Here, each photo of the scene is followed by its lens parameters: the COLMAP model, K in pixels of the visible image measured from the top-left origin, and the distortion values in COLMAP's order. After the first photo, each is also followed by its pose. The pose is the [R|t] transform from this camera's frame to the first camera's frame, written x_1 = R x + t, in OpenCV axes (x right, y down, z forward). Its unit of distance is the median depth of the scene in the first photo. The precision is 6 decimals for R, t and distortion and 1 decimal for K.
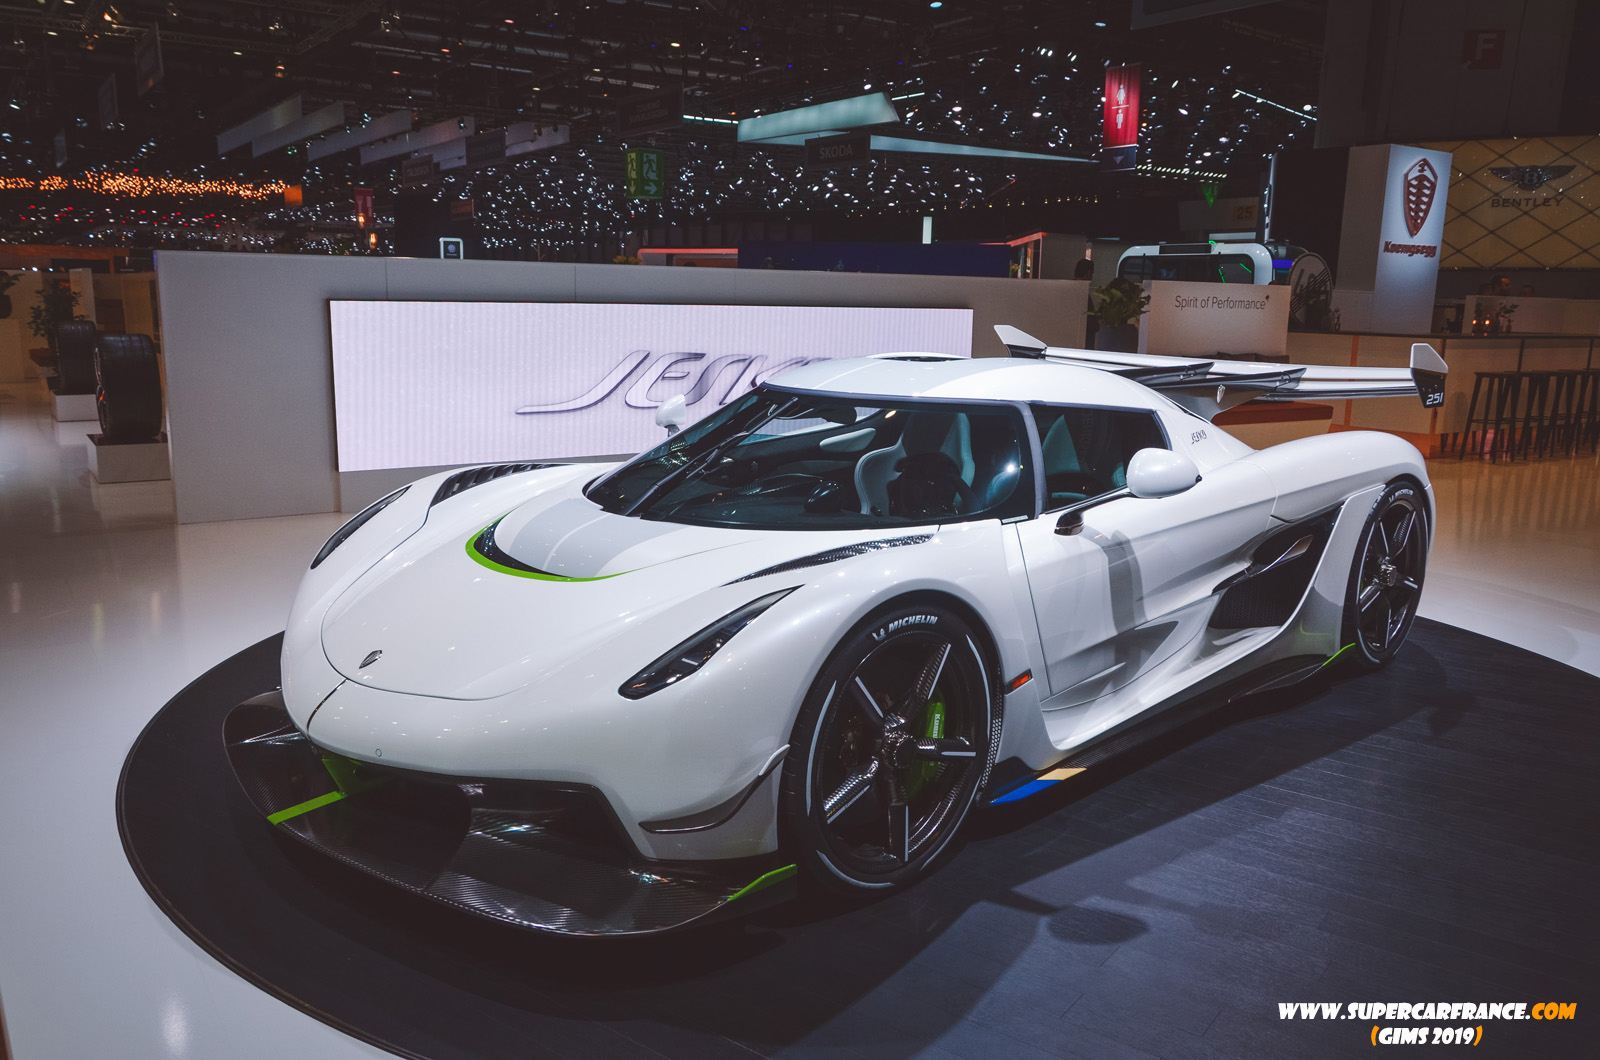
lens RADIAL K [[1227.6, 0, 800.0], [0, 1227.6, 530.0], [0, 0, 1]] dist [-0.010615, 0.022621]
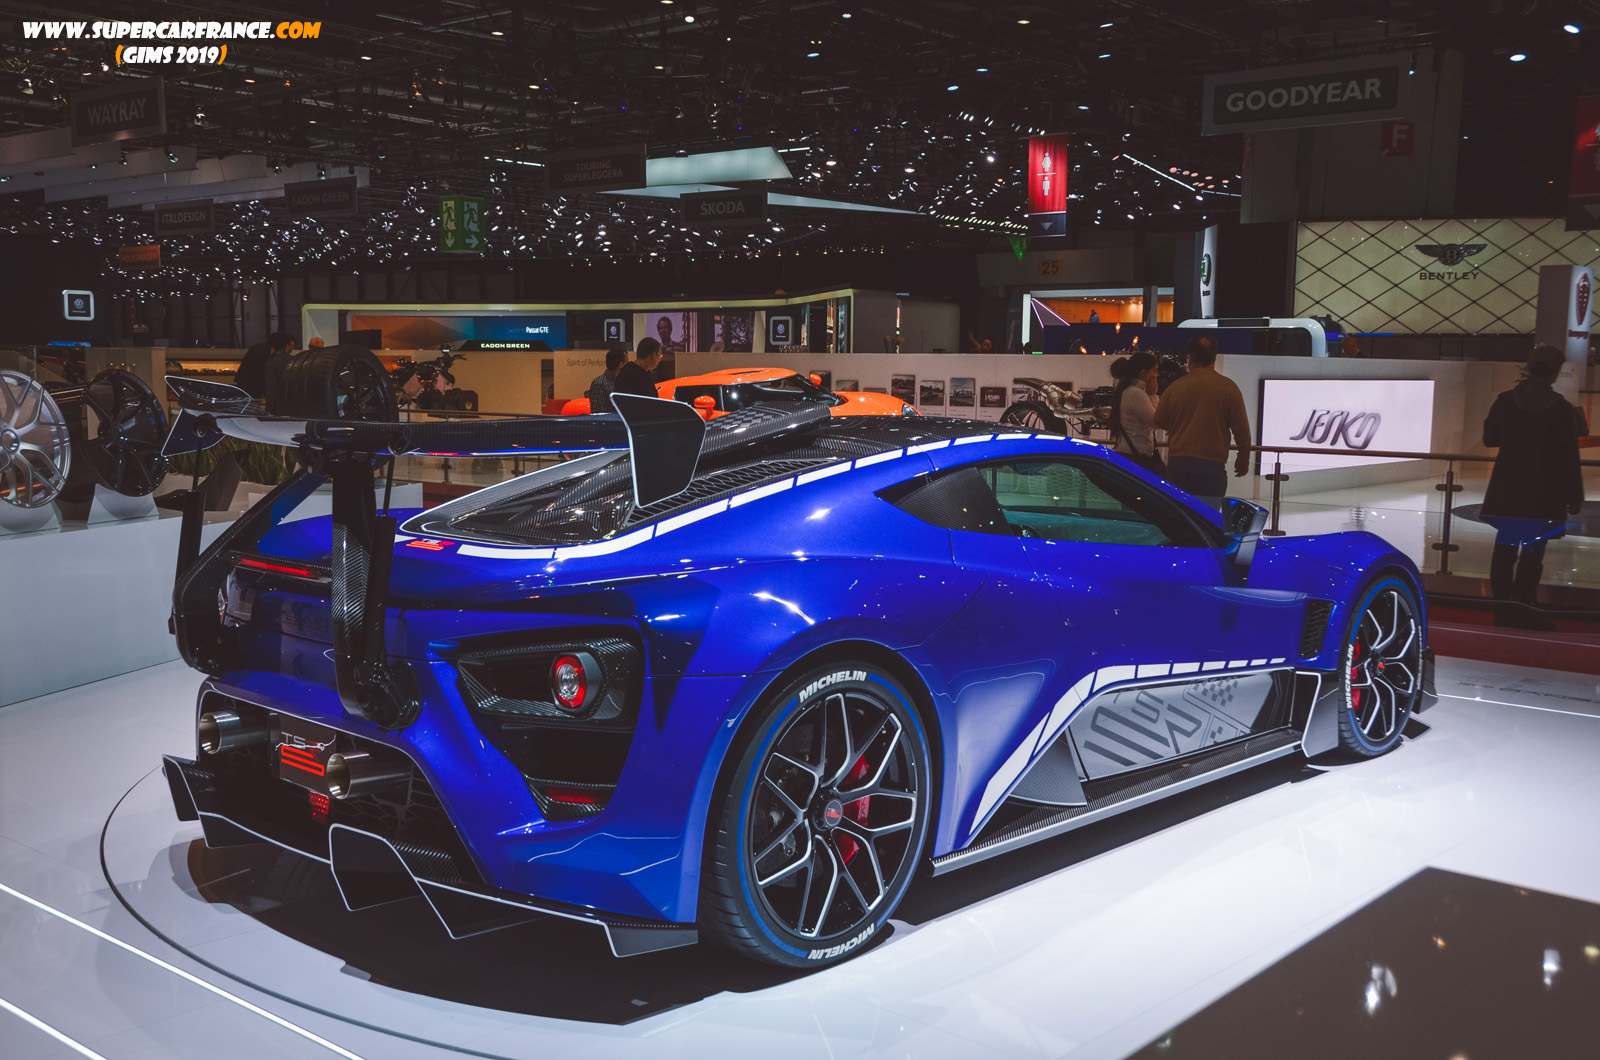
lens RADIAL K [[1611.3, 0, 800.0], [0, 1611.3, 530.0], [0, 0, 1]] dist [-0.006879, 0.111312]
pose [[0.964685, -0.036587, 0.260852, -0.285288], [0.057670, 0.995617, -0.073631, 0.028502], [-0.257015, 0.086074, 0.962567, -0.186714]]
